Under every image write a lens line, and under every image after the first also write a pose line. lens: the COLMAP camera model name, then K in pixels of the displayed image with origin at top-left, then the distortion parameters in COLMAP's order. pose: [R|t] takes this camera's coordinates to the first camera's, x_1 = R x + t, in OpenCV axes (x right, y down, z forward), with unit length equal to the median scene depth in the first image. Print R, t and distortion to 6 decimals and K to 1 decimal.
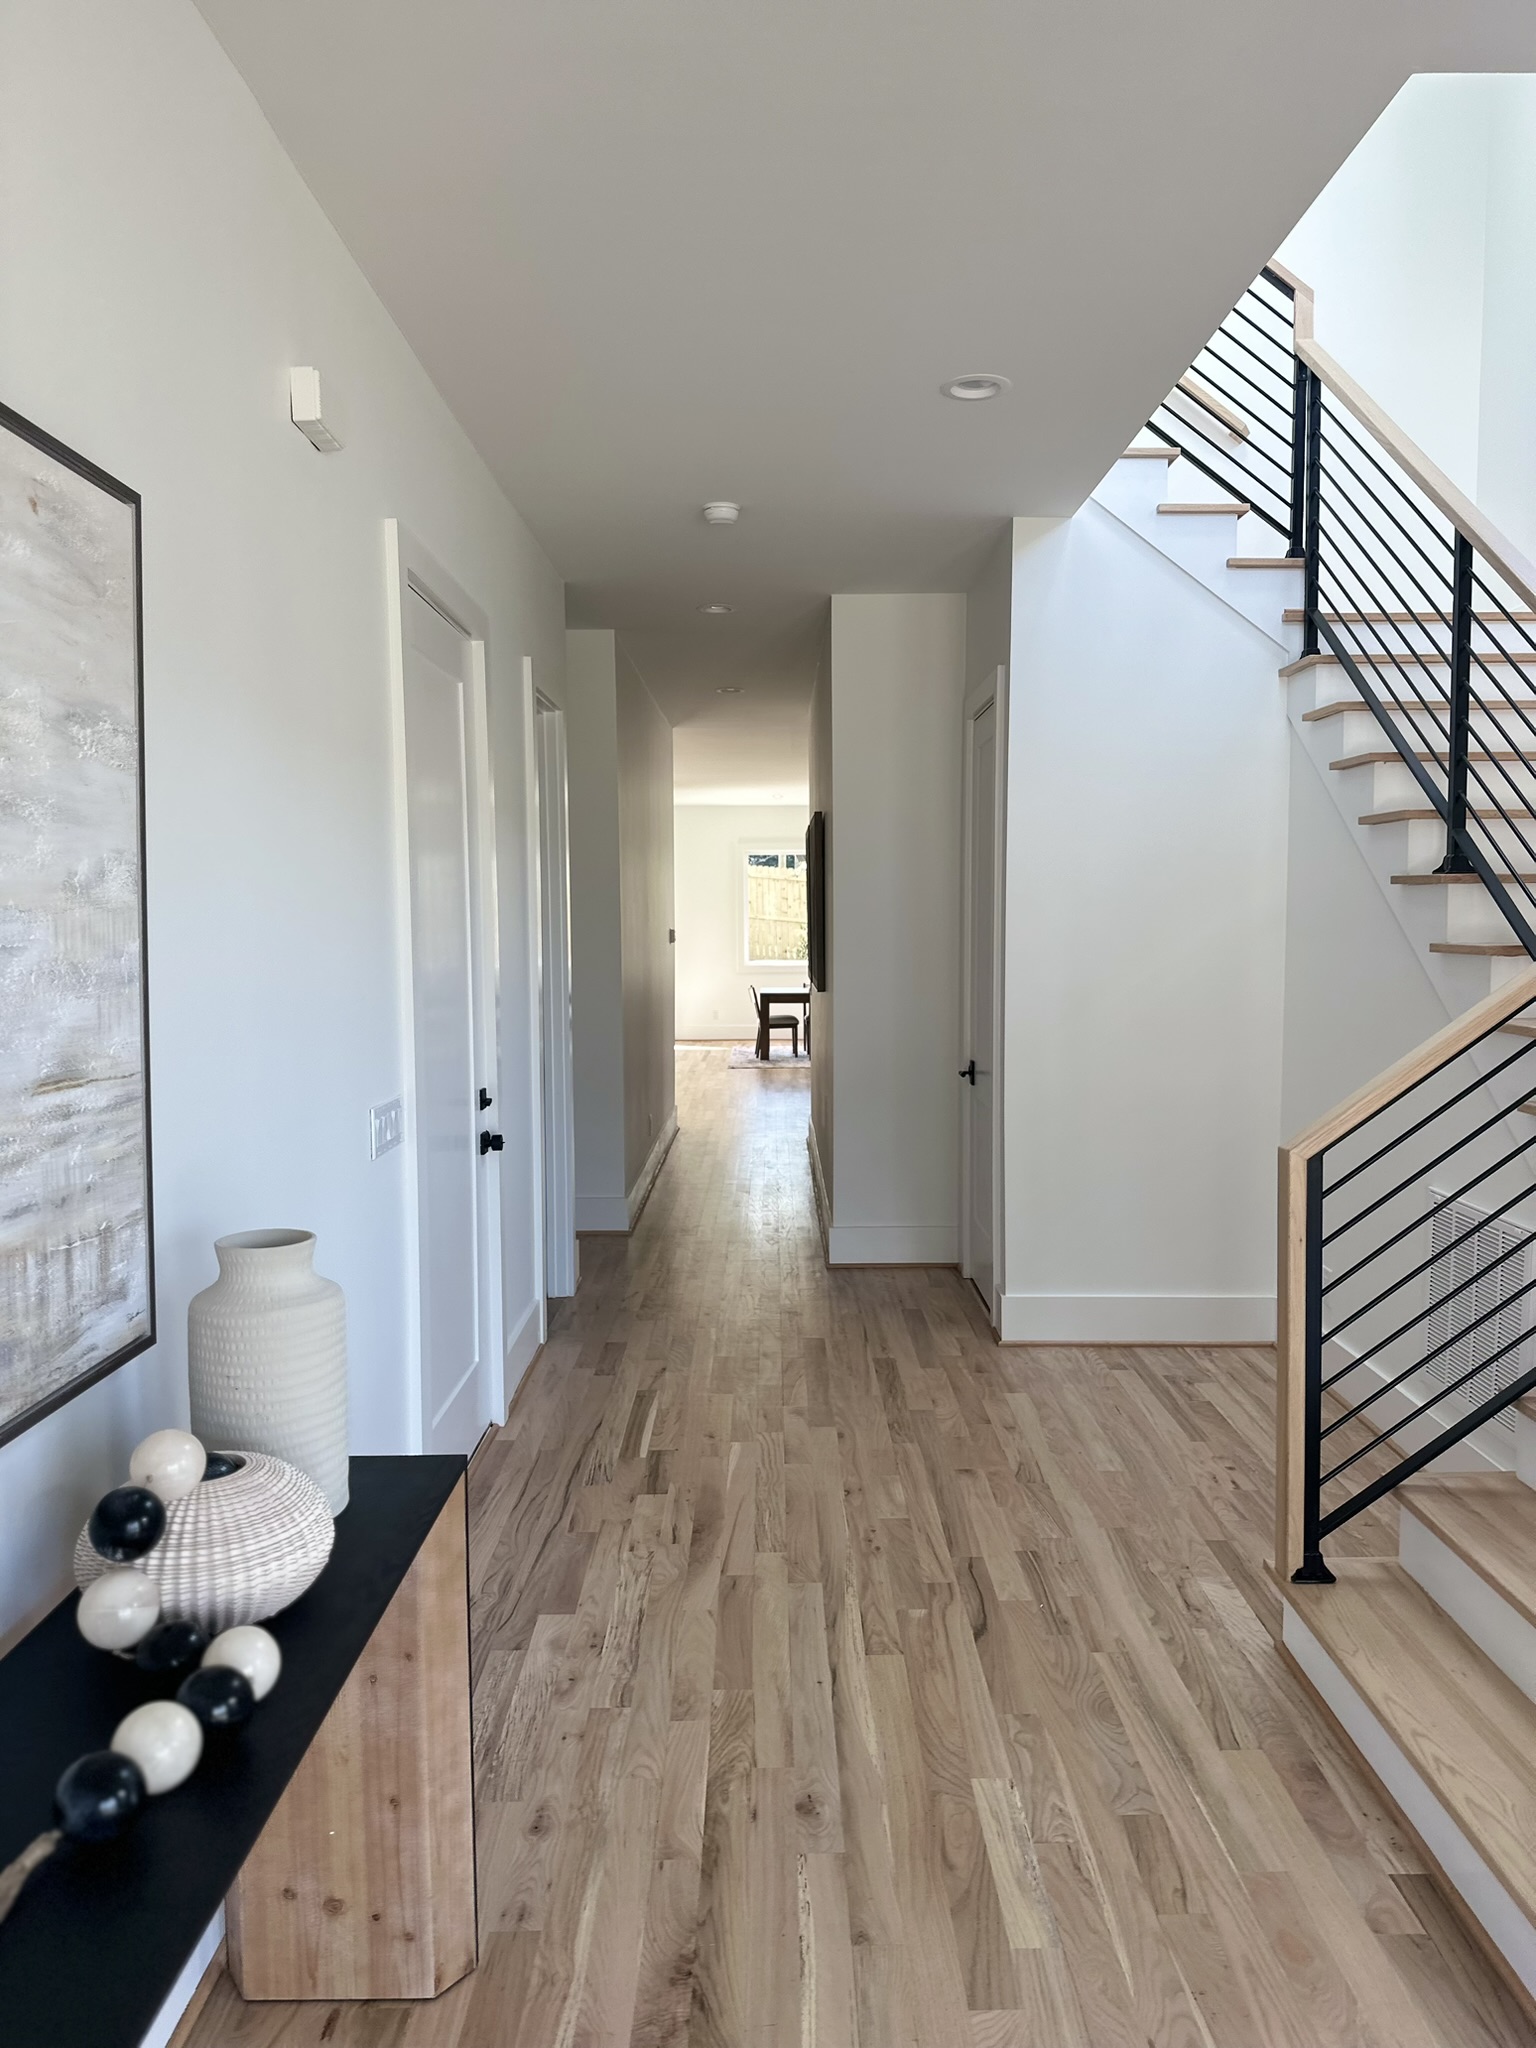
lens RADIAL K [[1467.2, 0, 795.4], [0, 1467.2, 1033.2], [0, 0, 1]] dist [0.090156, -0.150798]
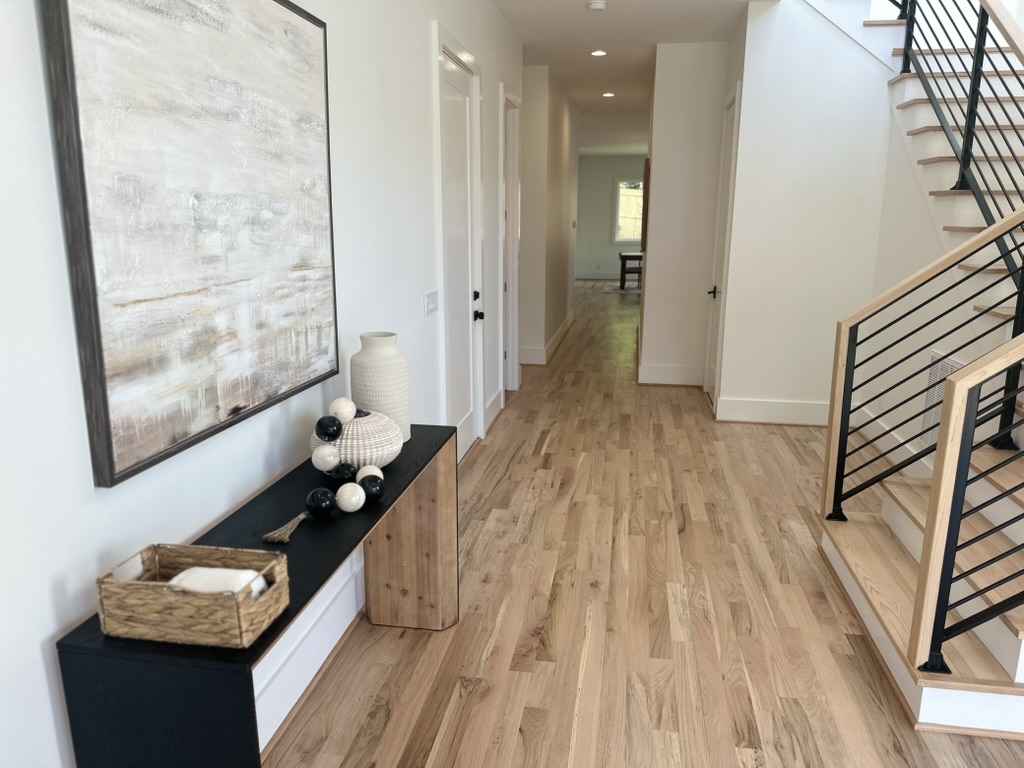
lens RADIAL K [[724.5, 0, 512.0], [0, 724.5, 384.0], [0, 0, 1]] dist [0.075466, -0.100034]
pose [[0.984145, 0.047628, -0.170851, 0.052931], [-0.022121, 0.988710, 0.148201, 0.020573], [0.175981, -0.142071, 0.974088, -0.114981]]
